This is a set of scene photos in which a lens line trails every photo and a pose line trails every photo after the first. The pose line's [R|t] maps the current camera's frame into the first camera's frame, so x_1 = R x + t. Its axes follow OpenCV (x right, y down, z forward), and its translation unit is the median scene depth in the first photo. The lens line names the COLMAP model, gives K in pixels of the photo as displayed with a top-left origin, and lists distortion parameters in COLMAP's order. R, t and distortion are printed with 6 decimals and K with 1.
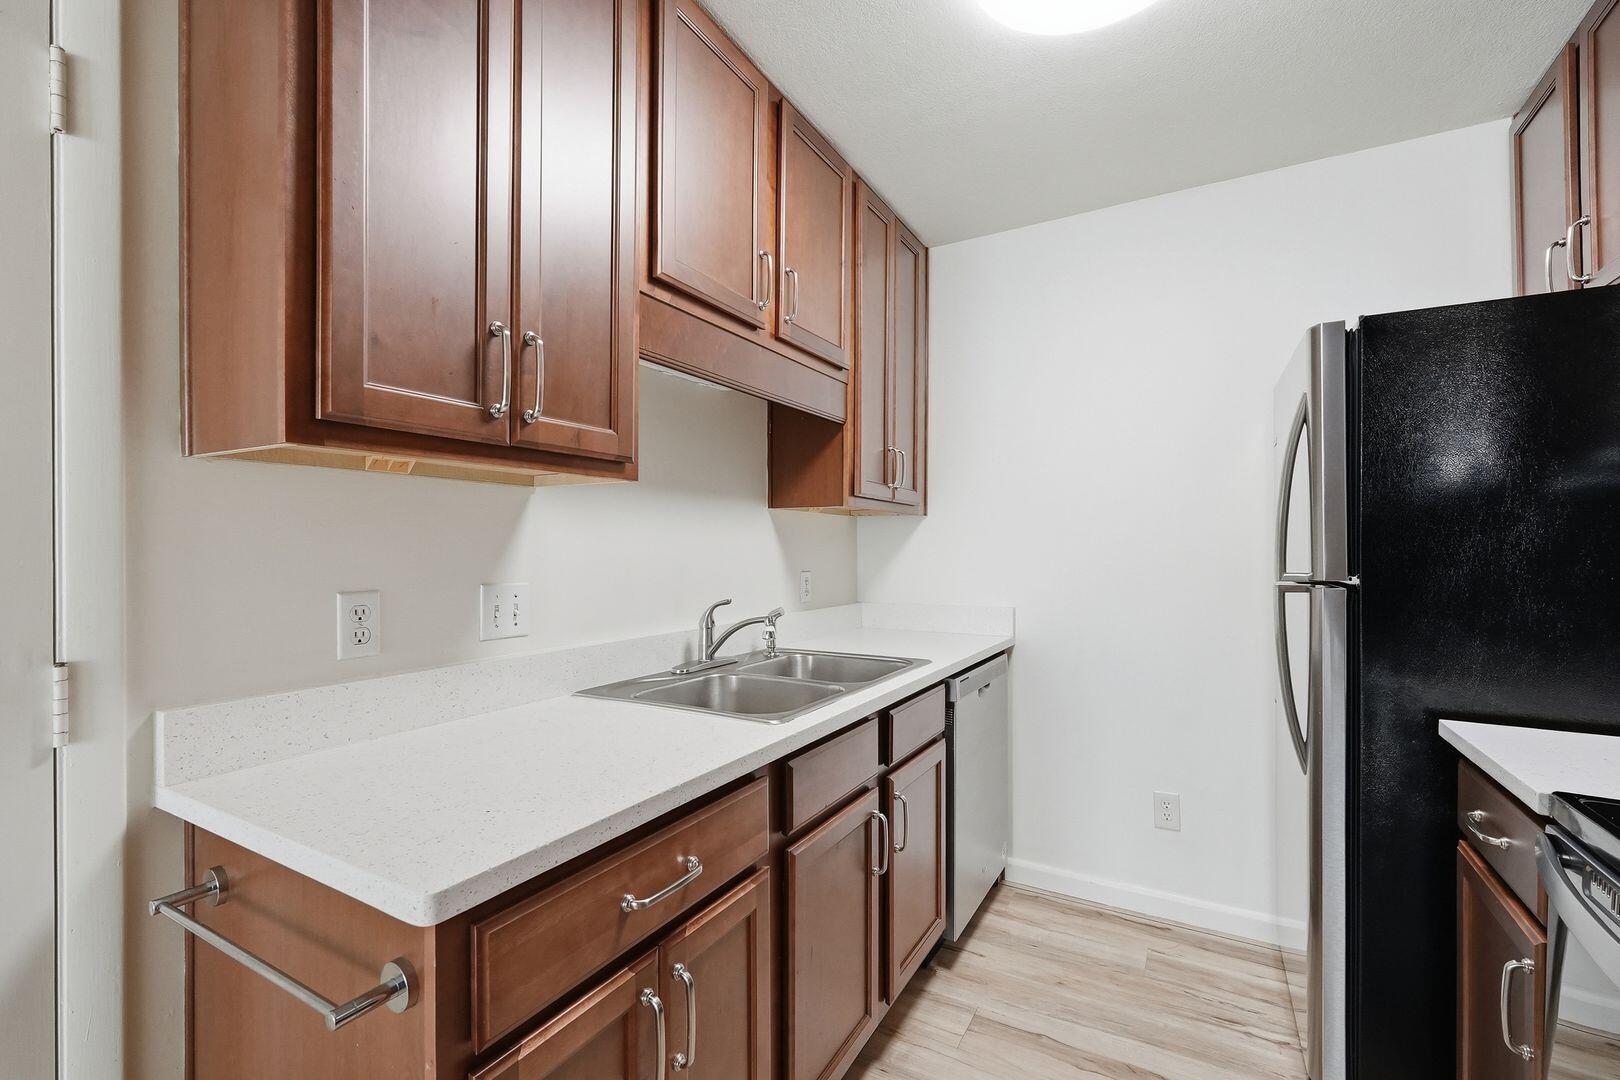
lens RADIAL K [[690.7, 0, 810.3], [0, 690.7, 556.7], [0, 0, 1]] dist [-0.002273, 0.001289]
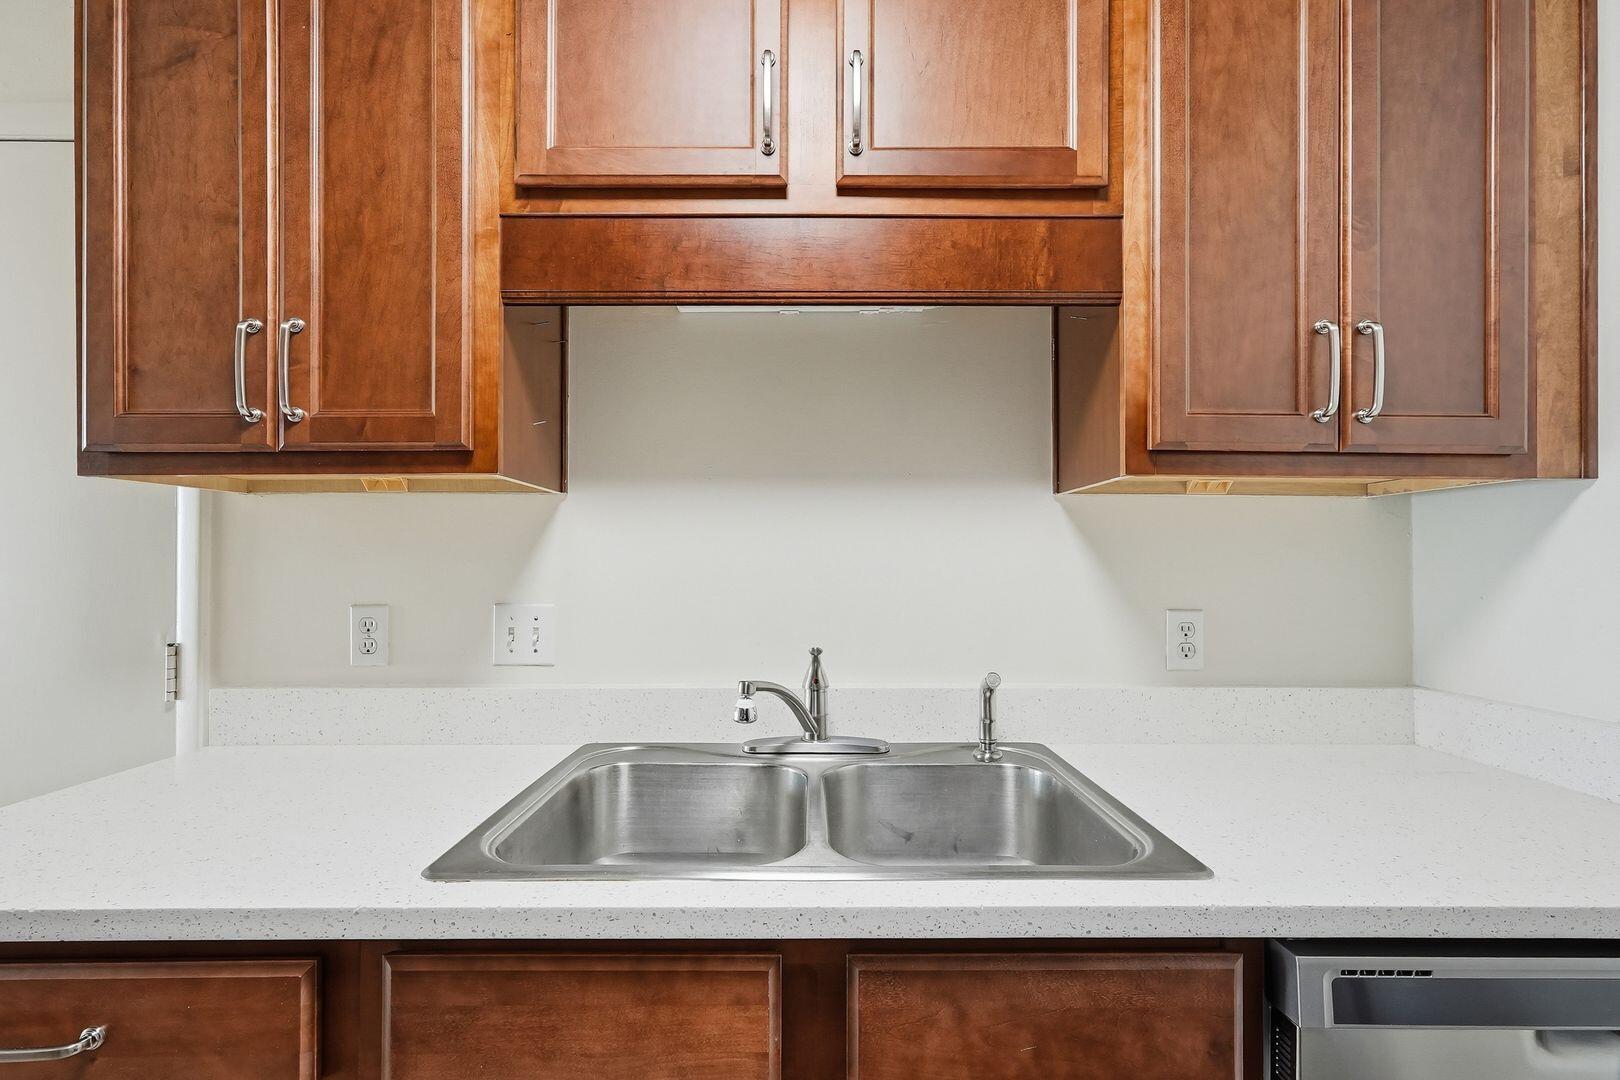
lens RADIAL K [[690.7, 0, 810.3], [0, 690.7, 556.7], [0, 0, 1]] dist [-0.002273, 0.001289]
pose [[0.511707, -0.013853, -0.859048, 0.530686], [-0.010180, 0.999702, -0.022185, -0.006761], [0.859100, 0.020098, 0.511414, 0.876646]]
